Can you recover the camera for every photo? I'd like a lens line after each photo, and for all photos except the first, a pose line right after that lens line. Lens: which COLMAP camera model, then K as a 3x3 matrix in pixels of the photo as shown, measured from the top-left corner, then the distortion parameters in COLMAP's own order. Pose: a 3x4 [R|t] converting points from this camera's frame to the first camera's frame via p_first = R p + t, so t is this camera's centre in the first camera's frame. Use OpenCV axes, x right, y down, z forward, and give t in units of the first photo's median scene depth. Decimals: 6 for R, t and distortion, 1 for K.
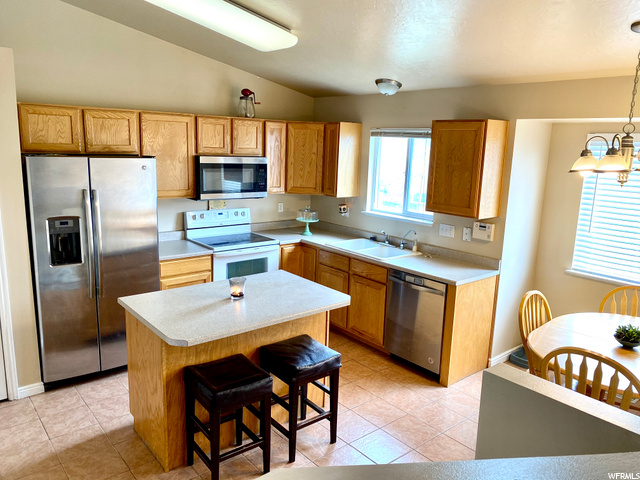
lens RADIAL K [[483.9, 0, 323.2], [0, 483.9, 241.1], [0, 0, 1]] dist [0.015339, -0.005826]
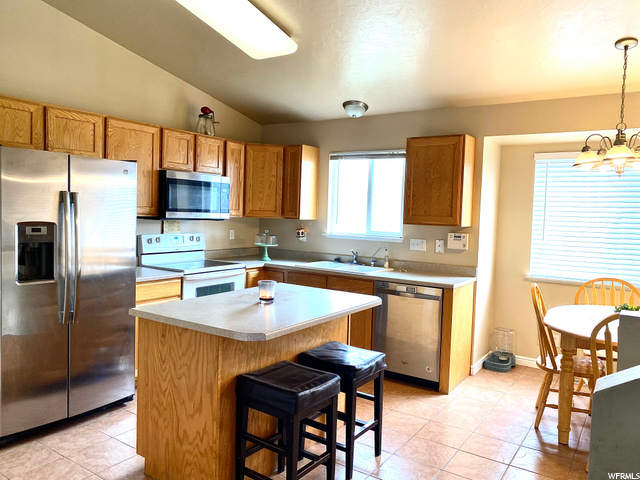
lens RADIAL K [[483.9, 0, 319.2], [0, 483.9, 237.7], [0, 0, 1]] dist [0.015339, -0.005826]
pose [[0.961817, -0.018423, 0.273071, -0.251916], [0.054686, 0.990549, -0.125786, 0.089424], [-0.268173, 0.135916, 0.953735, 0.074224]]
